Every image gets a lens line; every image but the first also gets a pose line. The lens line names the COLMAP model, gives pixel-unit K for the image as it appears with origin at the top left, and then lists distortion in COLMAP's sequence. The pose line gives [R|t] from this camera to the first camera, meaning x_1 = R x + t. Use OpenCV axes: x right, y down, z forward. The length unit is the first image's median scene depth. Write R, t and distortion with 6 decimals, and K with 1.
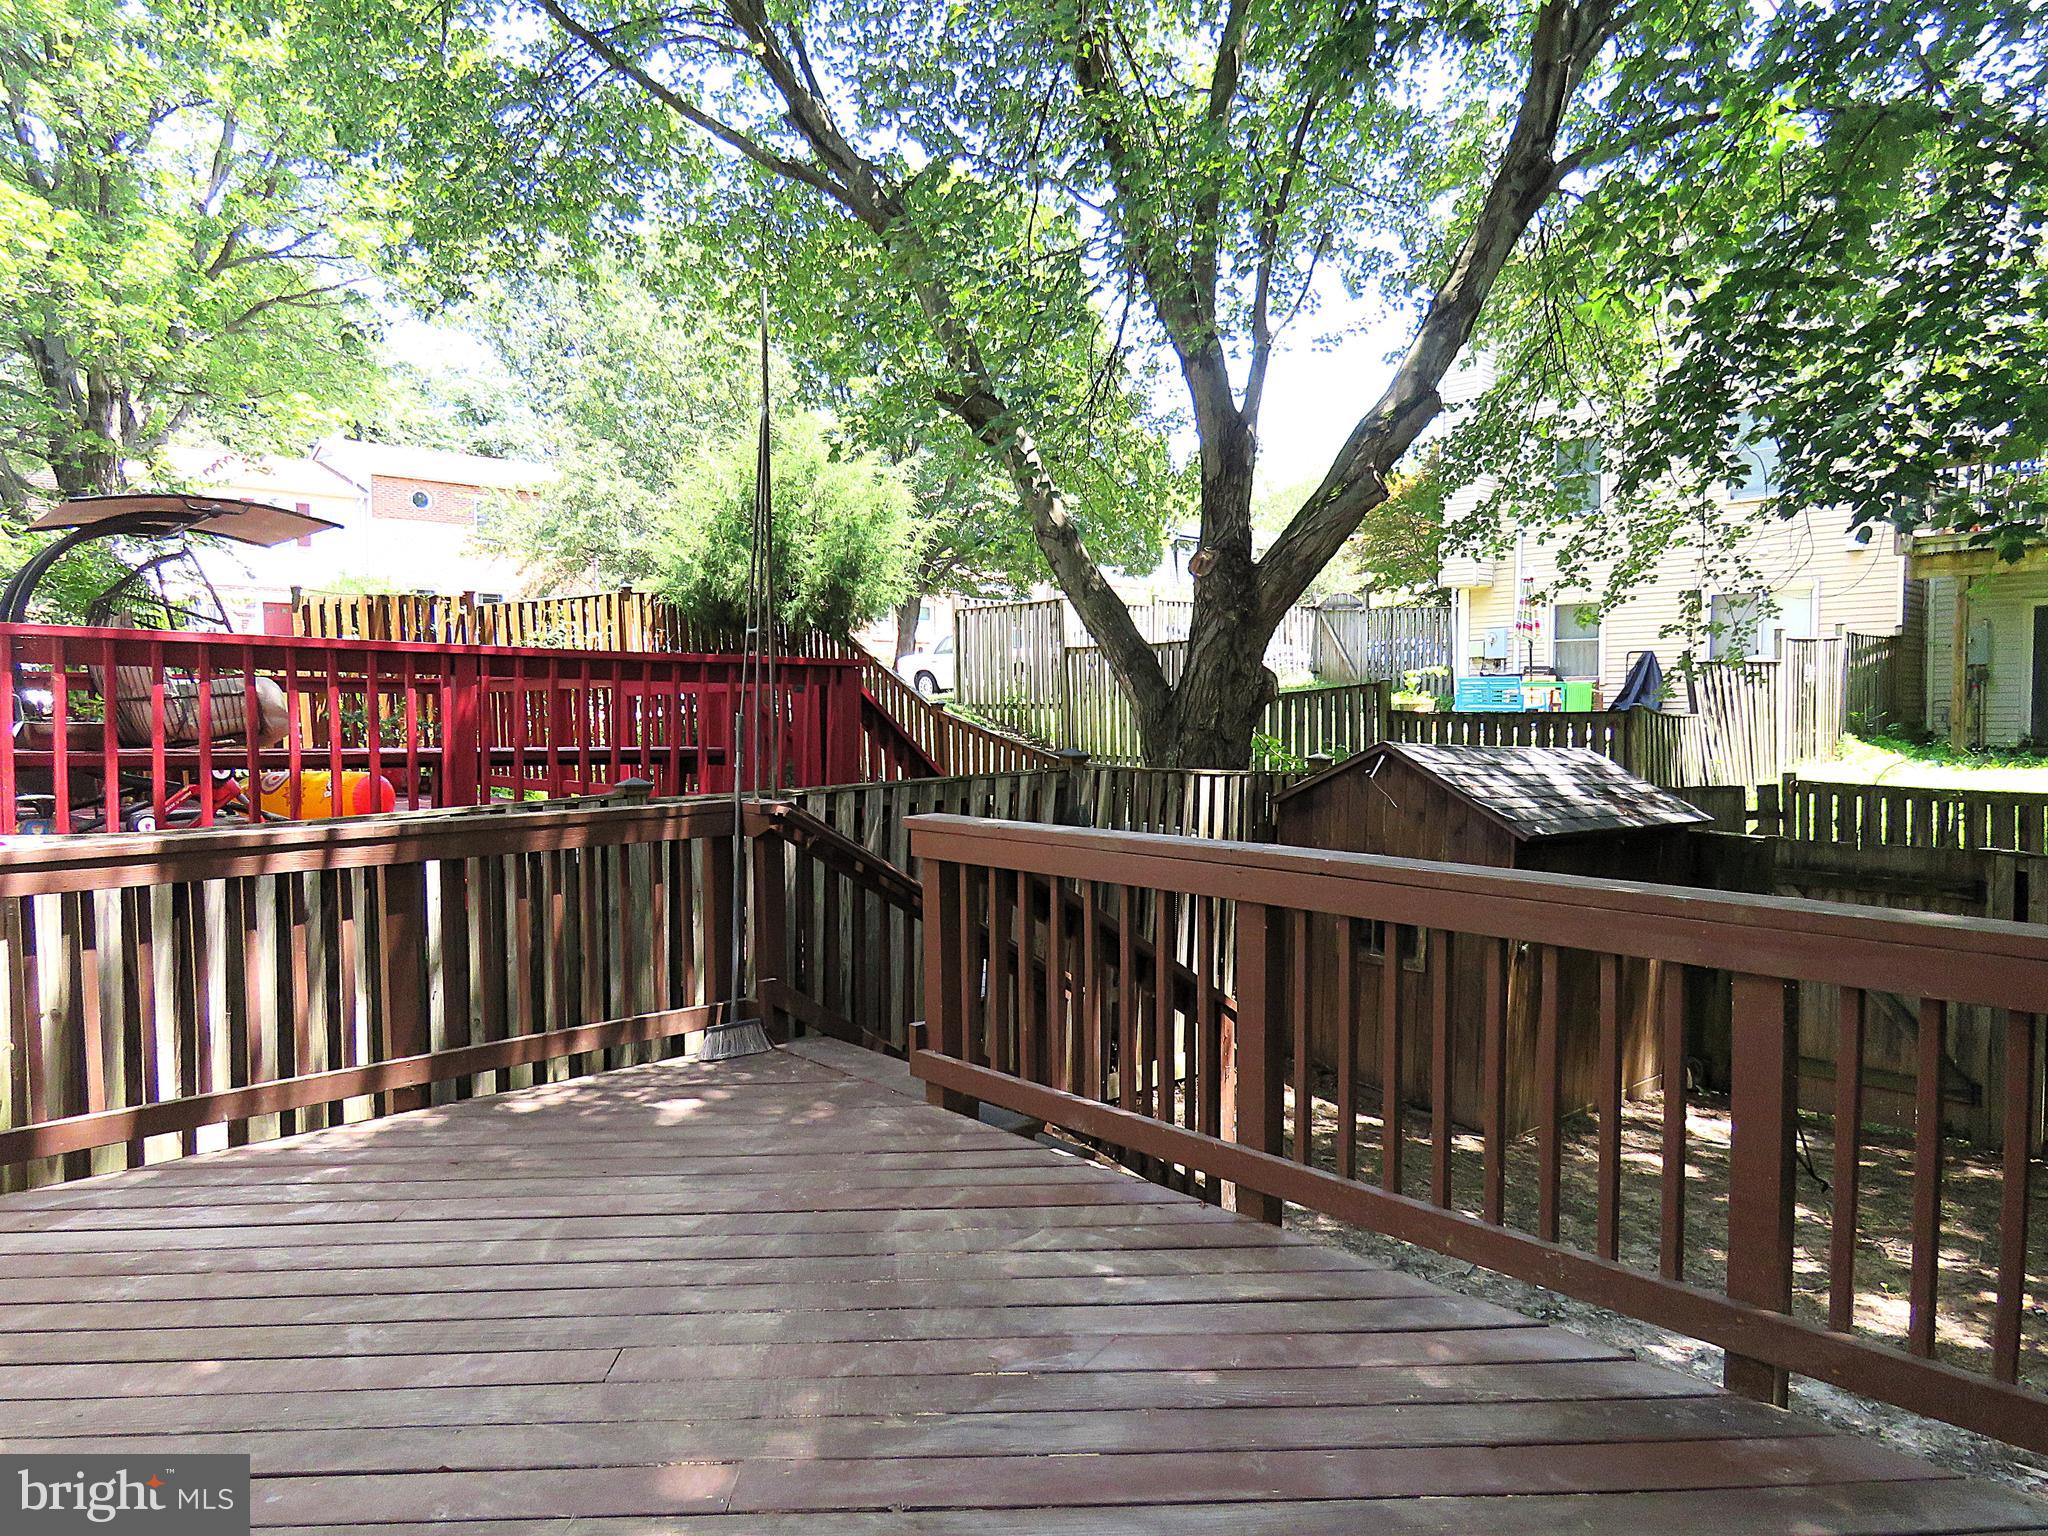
lens RADIAL K [[1306.1, 0, 1024.0], [0, 1306.1, 768.0], [0, 0, 1]] dist [0.001477, -0.012542]
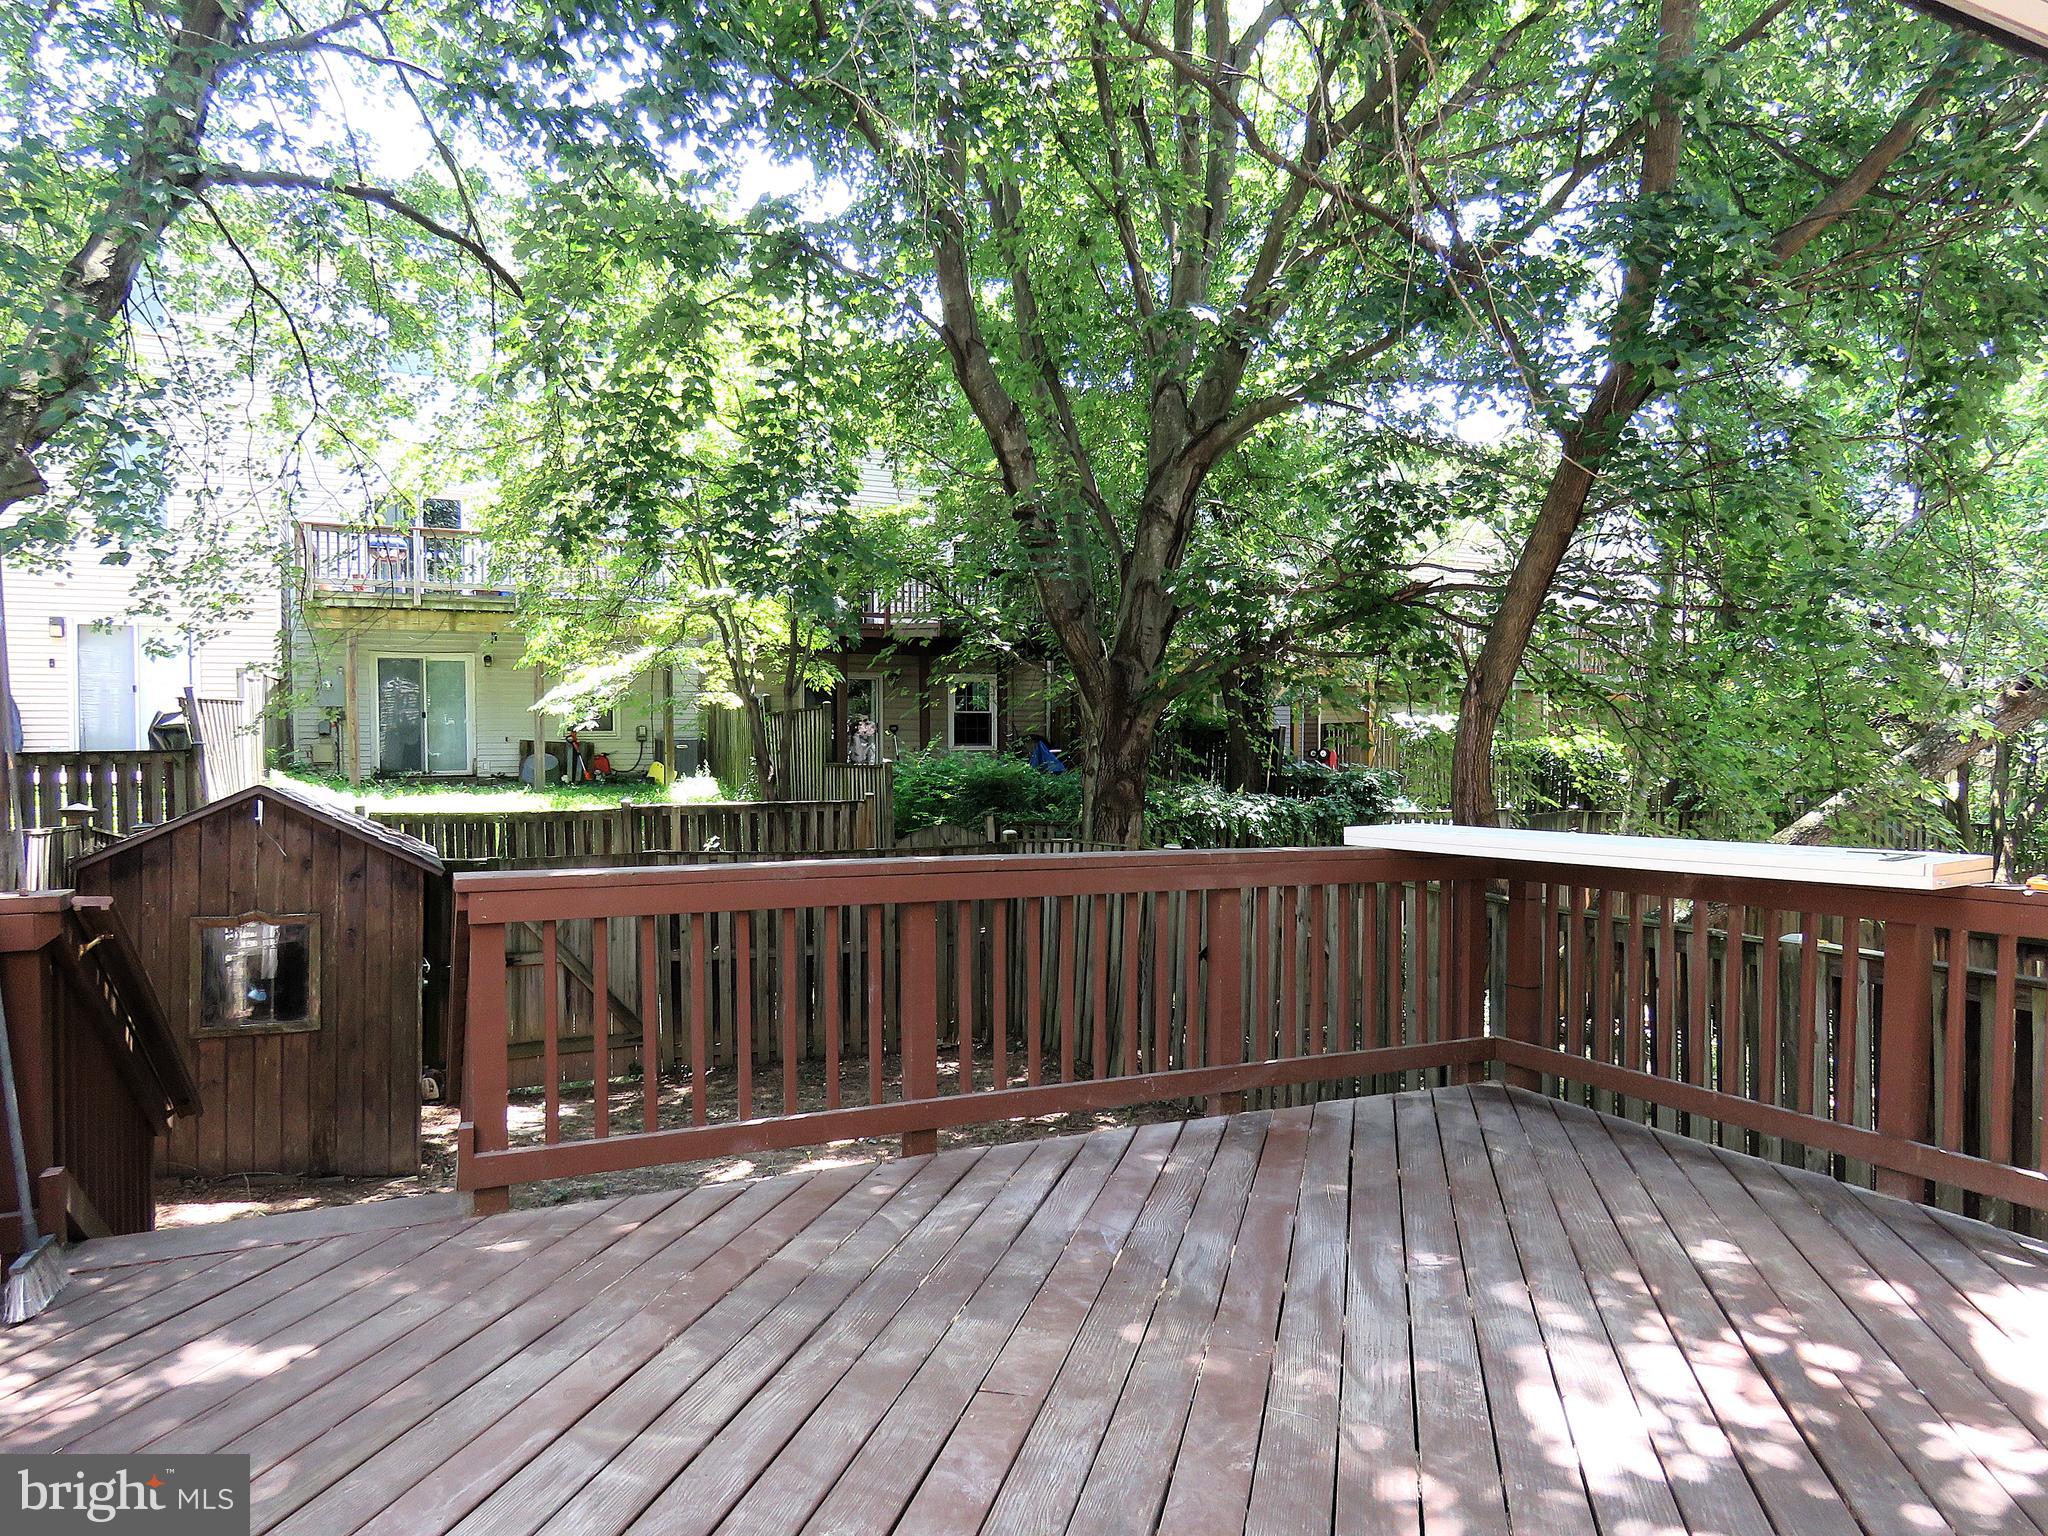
lens RADIAL K [[1306.1, 0, 1024.0], [0, 1306.1, 768.0], [0, 0, 1]] dist [0.001477, -0.012542]
pose [[0.316106, -0.019795, 0.948517, -1.043690], [0.046988, 0.998882, 0.005187, -0.028729], [-0.947560, 0.042929, 0.316682, 0.534129]]
